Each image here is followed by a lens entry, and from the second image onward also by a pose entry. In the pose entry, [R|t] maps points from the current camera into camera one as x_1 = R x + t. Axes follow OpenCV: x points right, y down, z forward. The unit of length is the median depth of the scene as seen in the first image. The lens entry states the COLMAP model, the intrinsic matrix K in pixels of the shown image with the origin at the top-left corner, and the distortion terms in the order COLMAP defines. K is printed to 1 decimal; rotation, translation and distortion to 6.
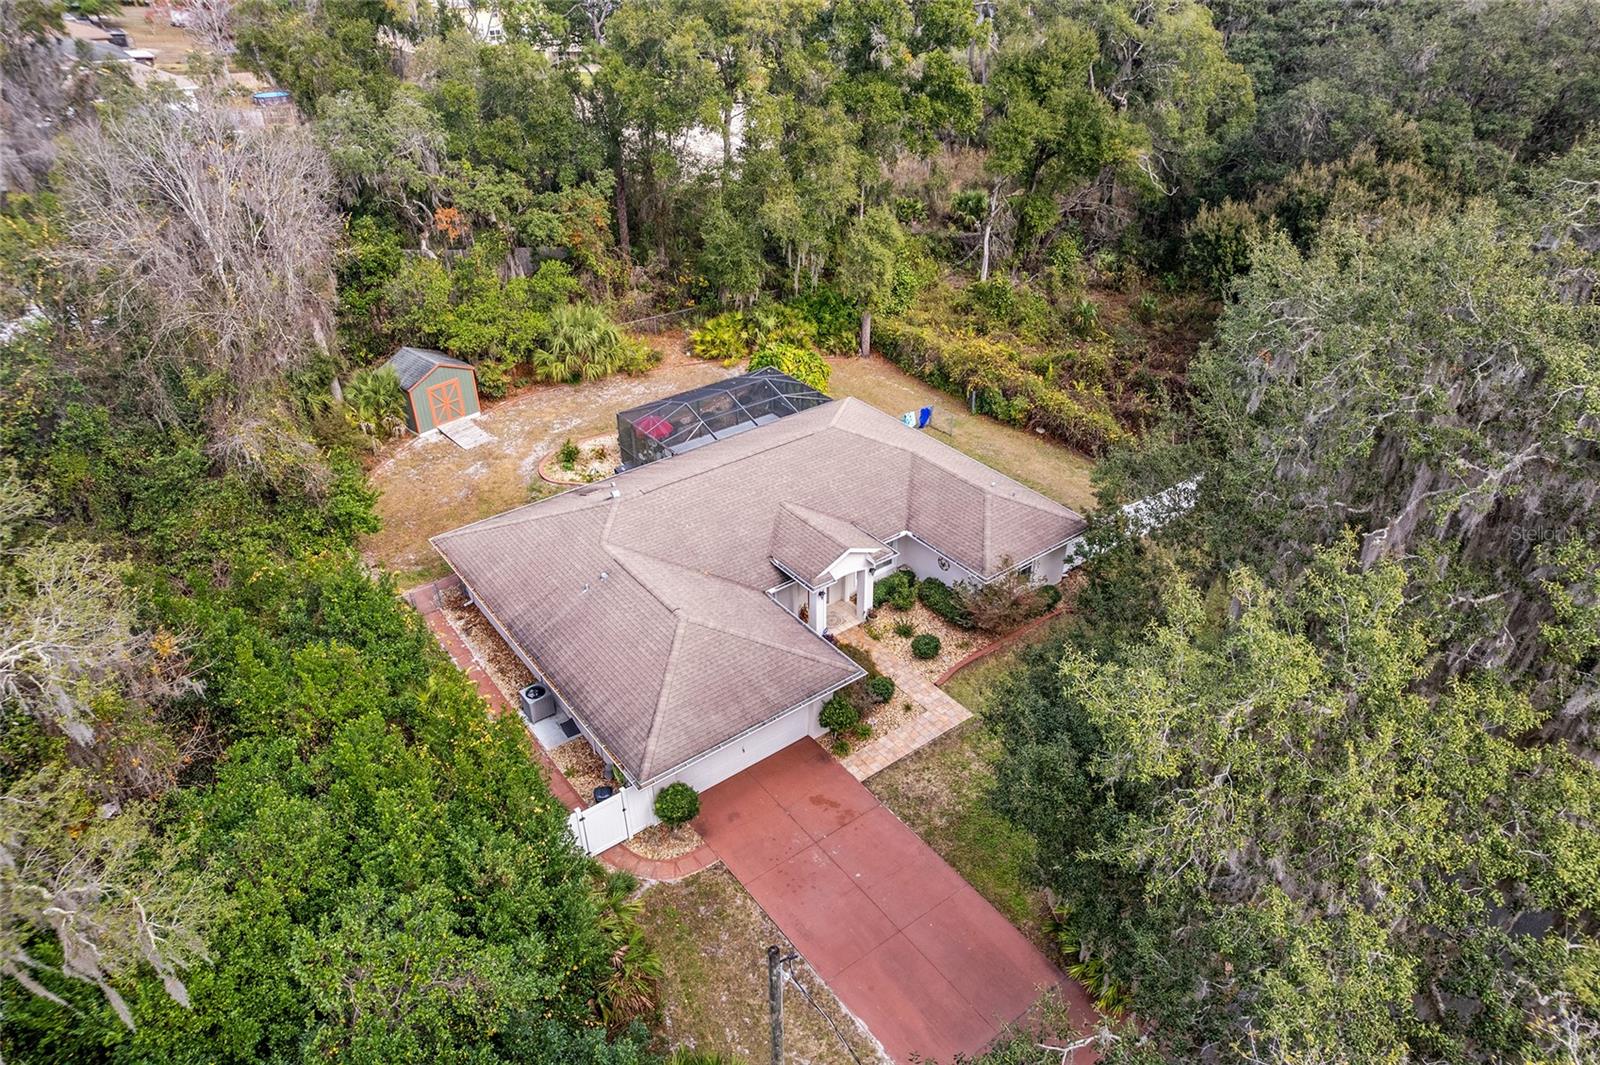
lens RADIAL K [[1015.1, 0, 804.9], [0, 1015.1, 532.5], [0, 0, 1]] dist [-0.050730, 0.020220]
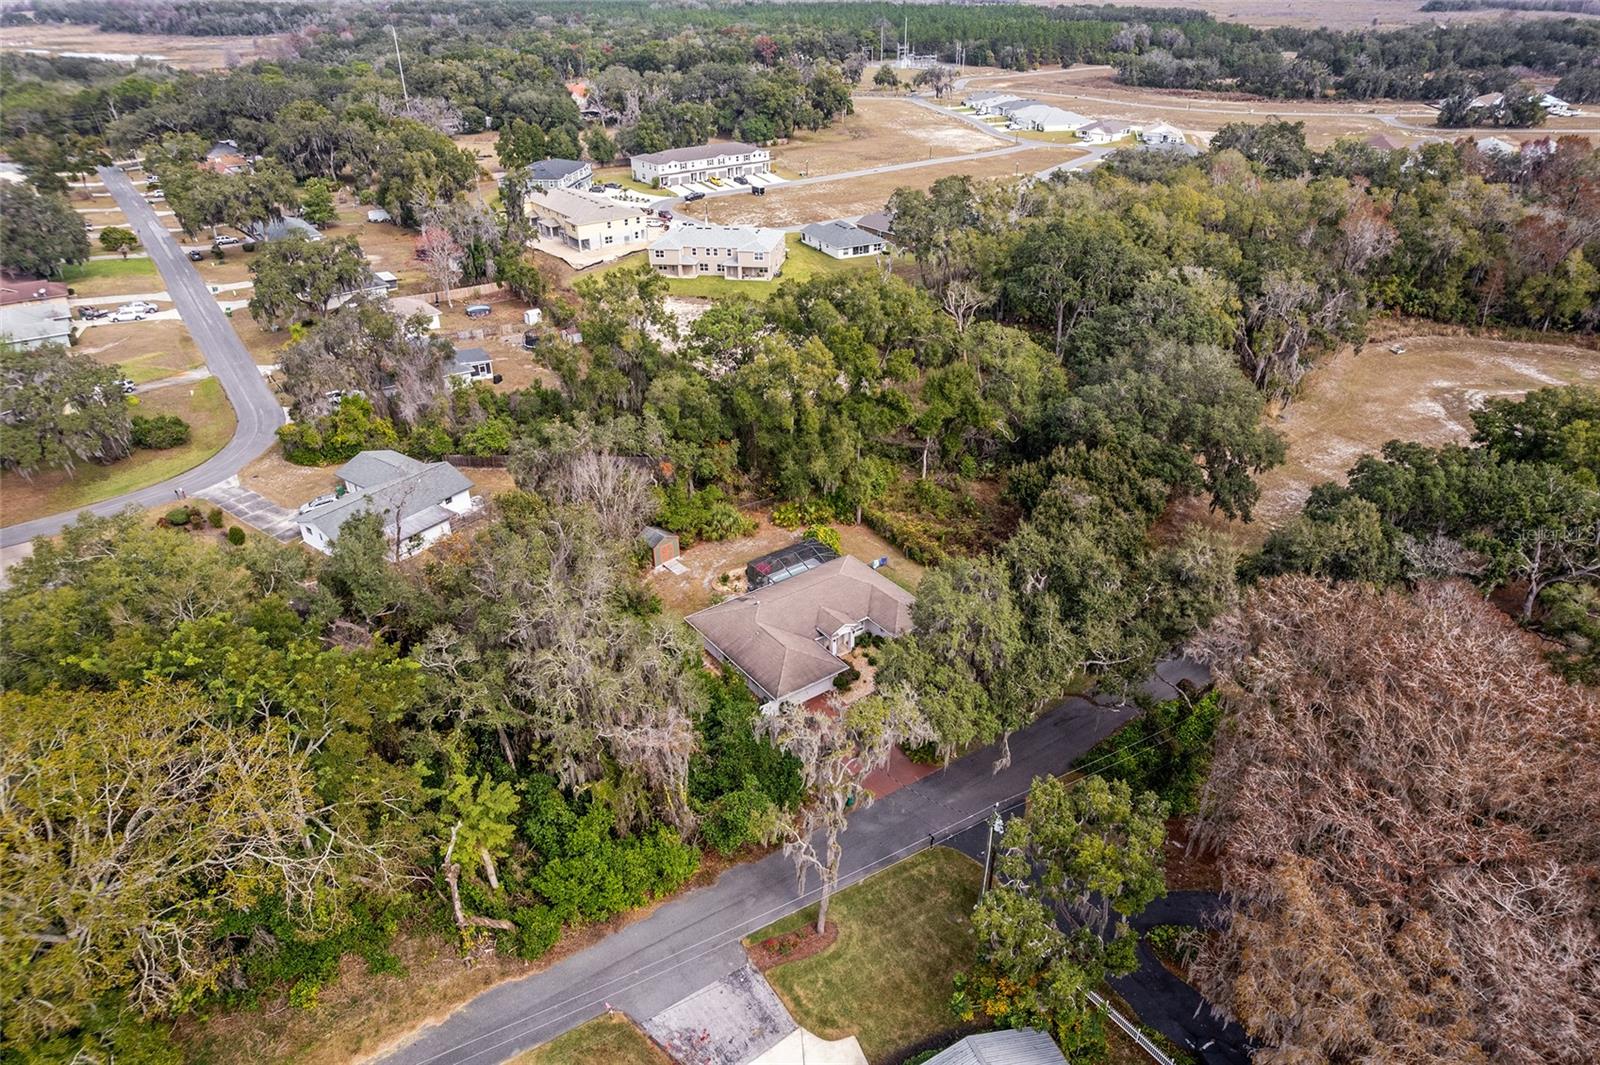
lens RADIAL K [[1015.1, 0, 793.7], [0, 1015.1, 533.6], [0, 0, 1]] dist [-0.050730, 0.020220]
pose [[0.999461, 0.009864, -0.031326, -0.007699], [-0.011342, 0.998813, -0.047369, -0.065756], [0.030822, 0.047698, 0.998386, -1.180010]]
